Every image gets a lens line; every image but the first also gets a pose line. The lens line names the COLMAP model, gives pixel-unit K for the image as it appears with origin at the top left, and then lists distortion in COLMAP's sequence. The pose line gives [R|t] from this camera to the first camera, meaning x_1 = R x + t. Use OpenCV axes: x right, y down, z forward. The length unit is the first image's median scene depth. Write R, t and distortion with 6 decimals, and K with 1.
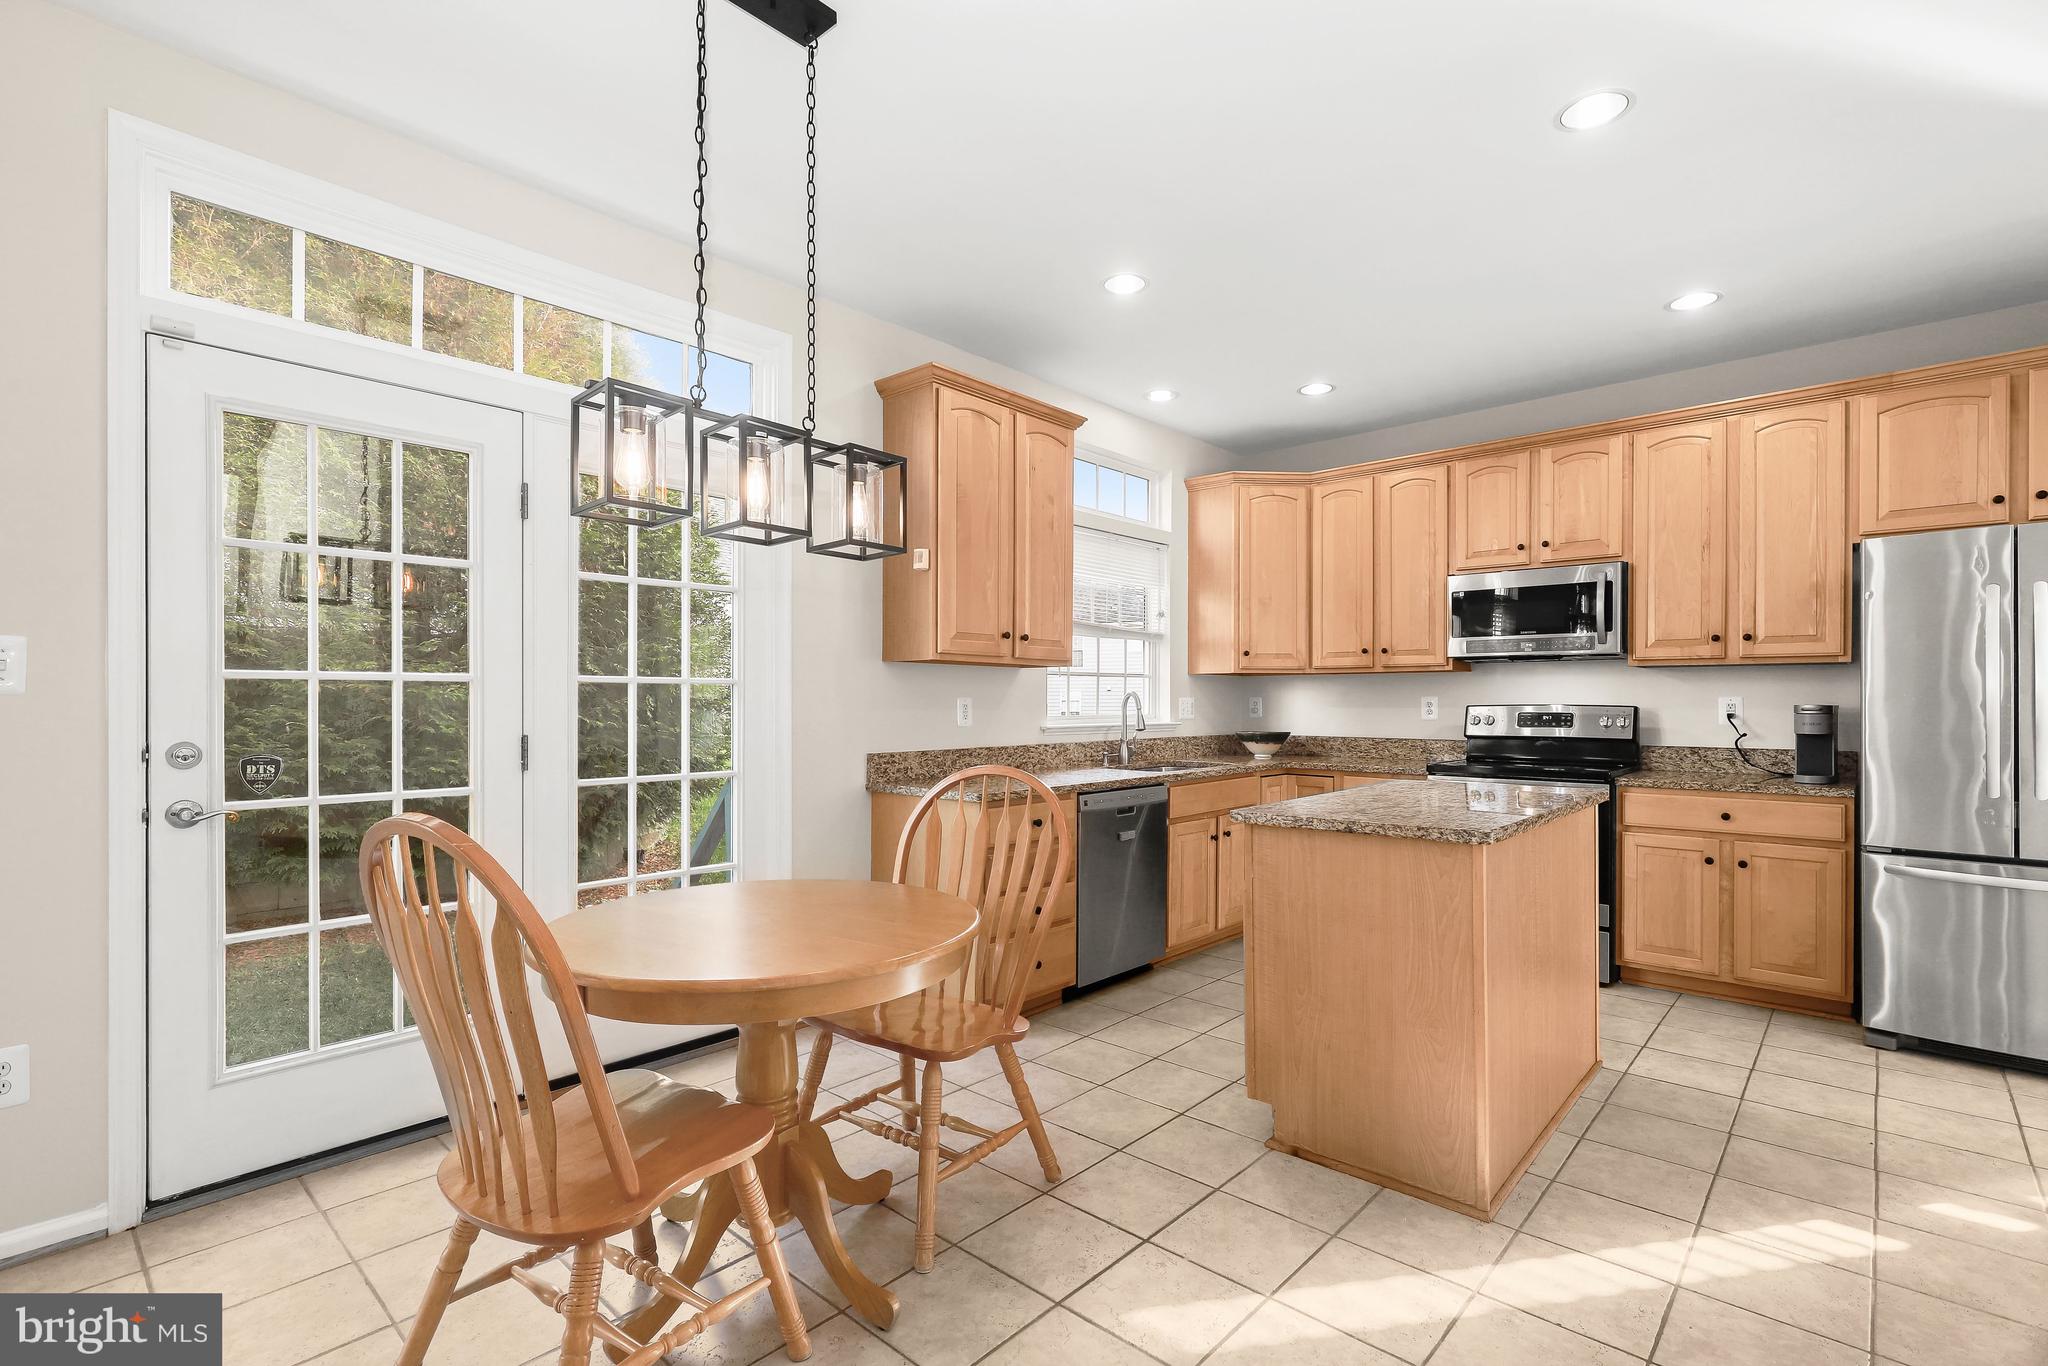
lens RADIAL K [[947.1, 0, 1038.8], [0, 947.1, 702.6], [0, 0, 1]] dist [0.002257, 0.000350]
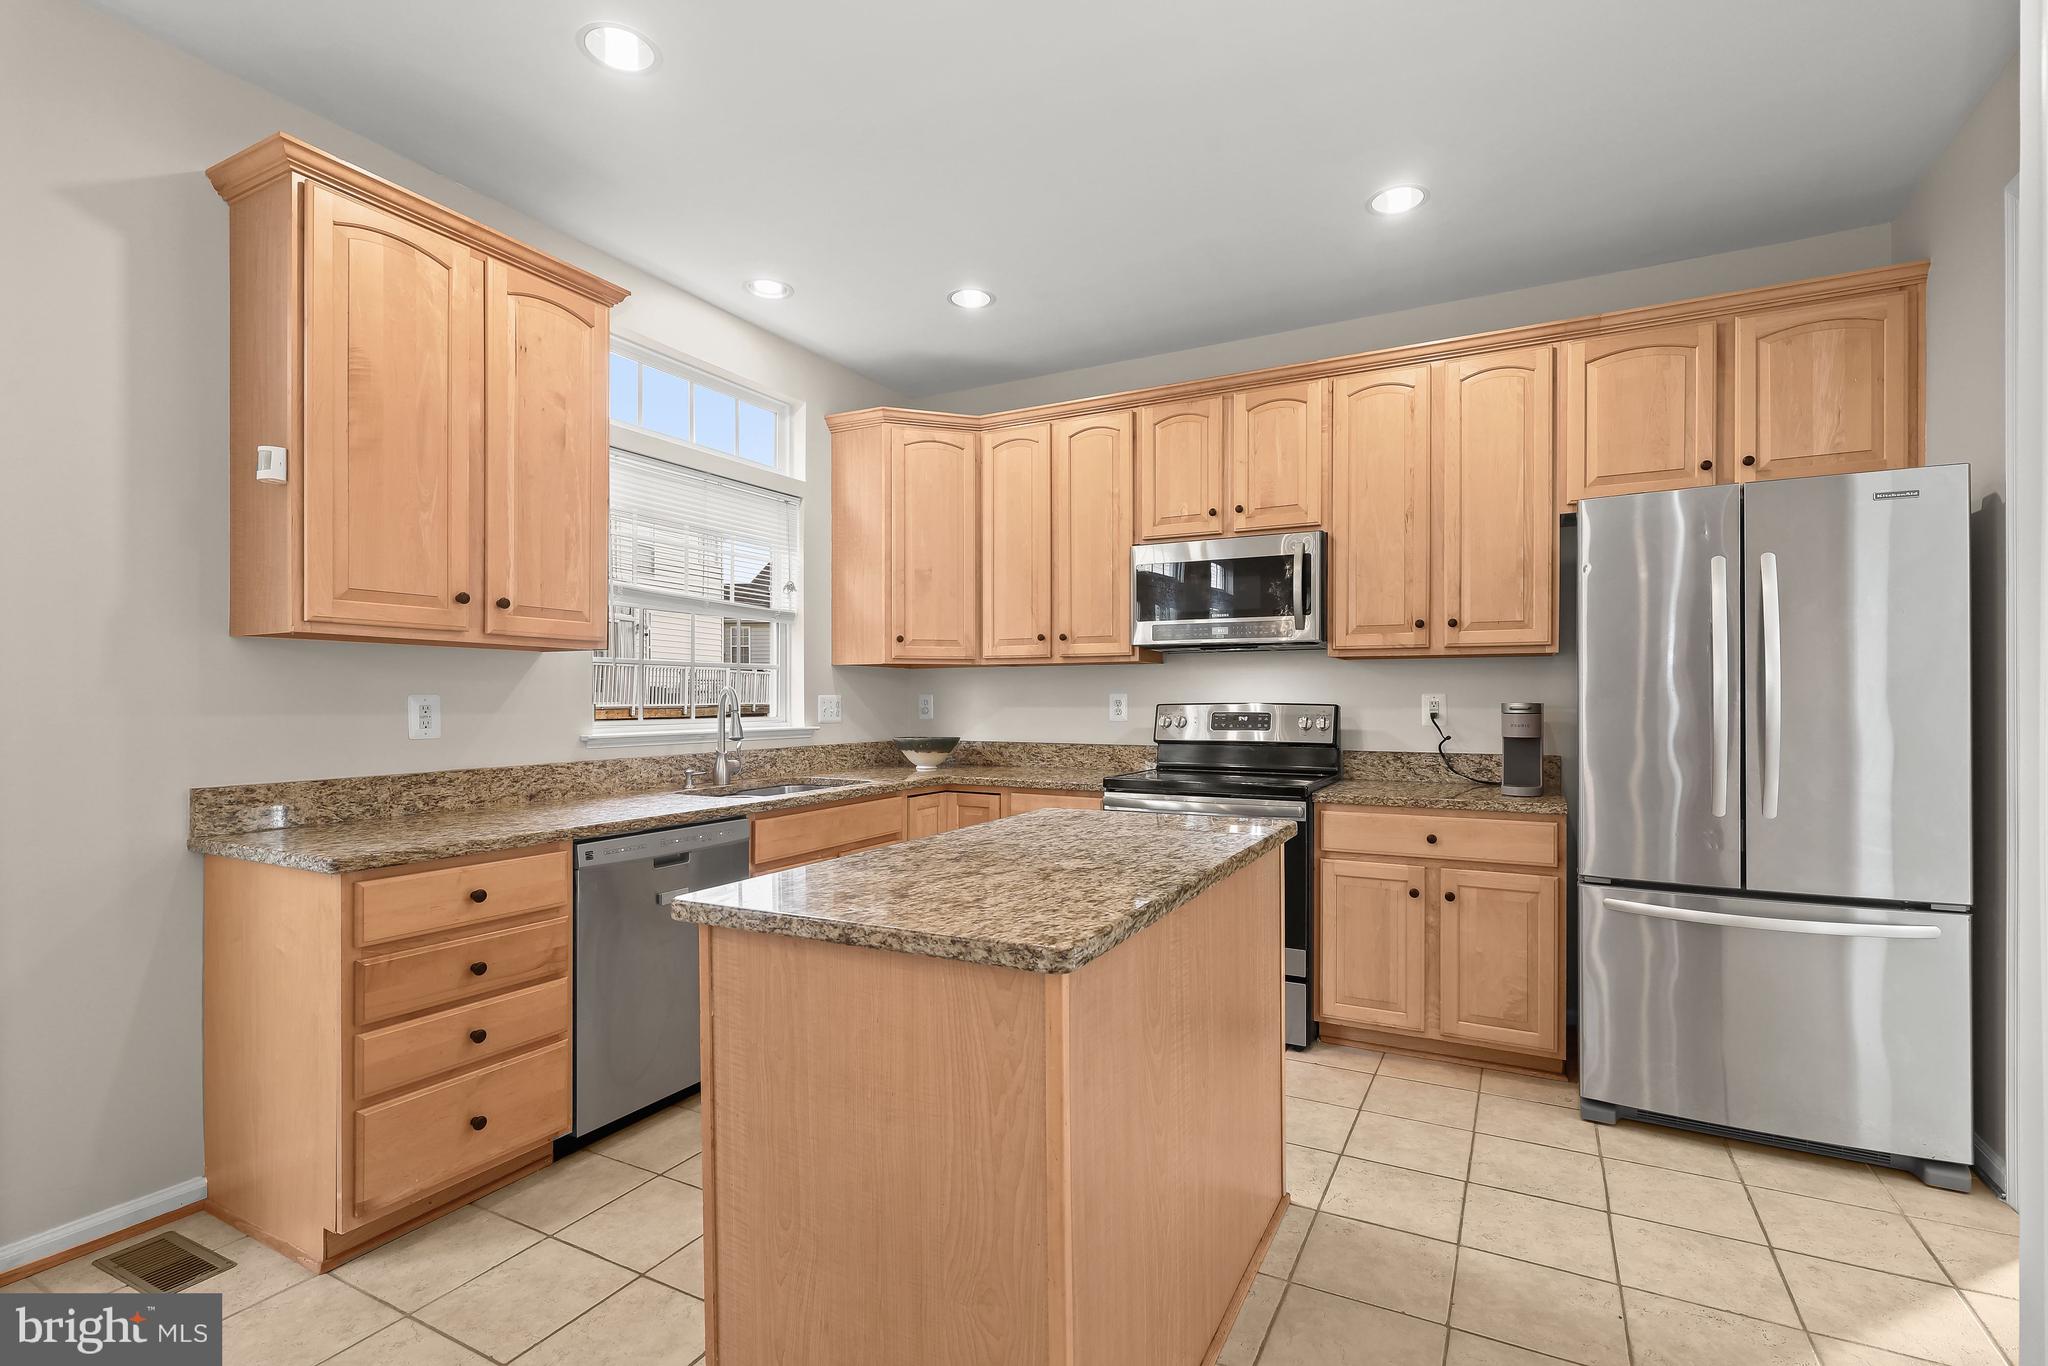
lens RADIAL K [[947.1, 0, 1038.8], [0, 947.1, 702.6], [0, 0, 1]] dist [0.002257, 0.000350]
pose [[0.969348, -0.002715, 0.245677, 0.177906], [0.002176, 0.999995, 0.002464, -0.000802], [-0.245683, -0.001854, 0.969349, 0.265831]]
